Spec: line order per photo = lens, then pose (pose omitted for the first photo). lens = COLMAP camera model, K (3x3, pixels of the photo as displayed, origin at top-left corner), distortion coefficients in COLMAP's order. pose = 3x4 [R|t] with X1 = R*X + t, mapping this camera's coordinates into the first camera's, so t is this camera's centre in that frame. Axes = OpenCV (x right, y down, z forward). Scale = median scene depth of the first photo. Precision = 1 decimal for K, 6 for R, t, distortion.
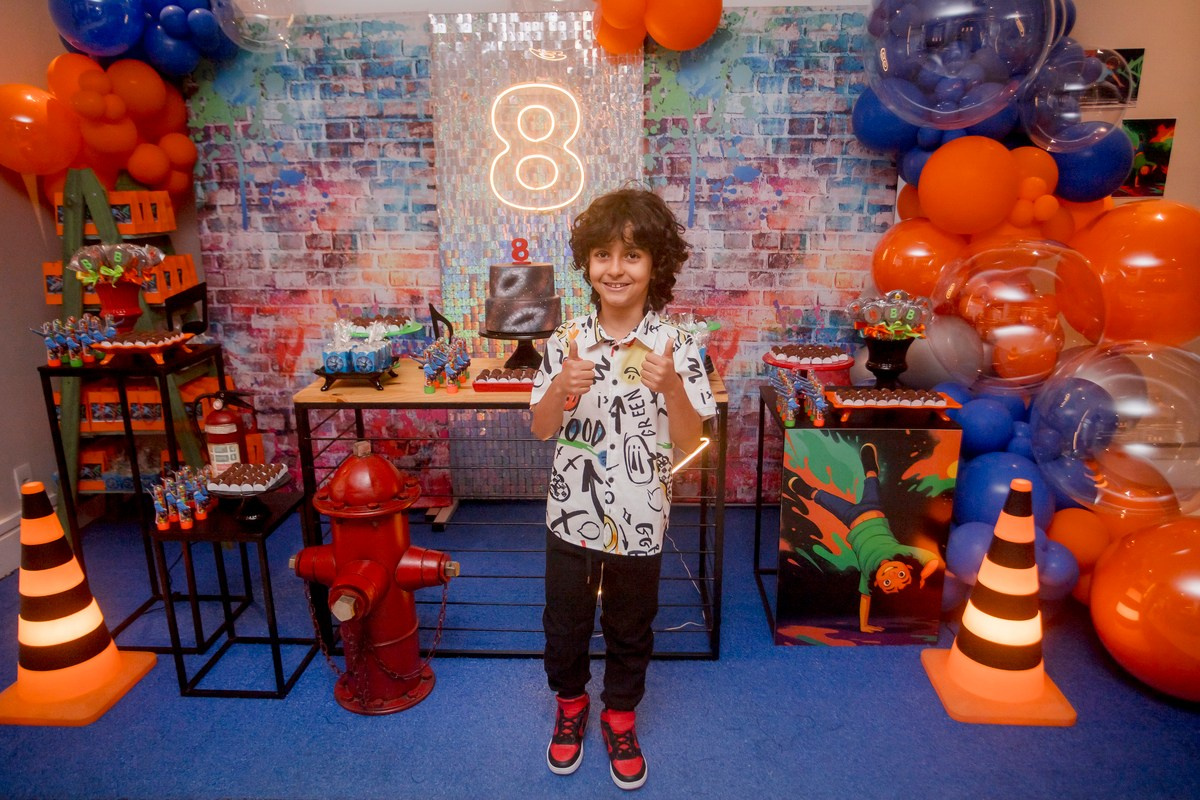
lens RADIAL K [[820.2, 0, 600.9], [0, 820.2, 407.5], [0, 0, 1]] dist [-0.026151, 0.002091]
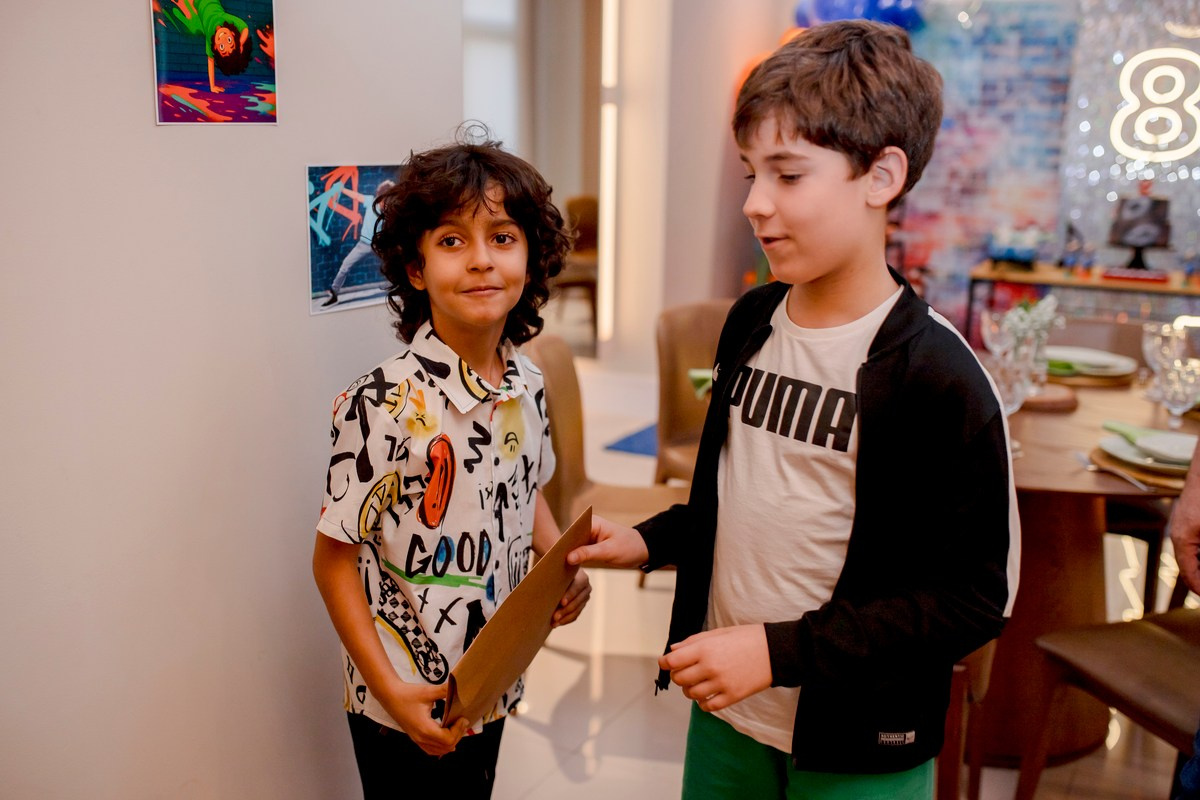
lens RADIAL K [[1207.2, 0, 600.0], [0, 1207.2, 400.0], [0, 0, 1]] dist [0.009599, 0.020012]
pose [[0.900627, 0.126913, -0.415649, -0.026305], [-0.143214, 0.989658, -0.008136, 0.238767], [0.410318, 0.066854, 0.909489, -0.912713]]
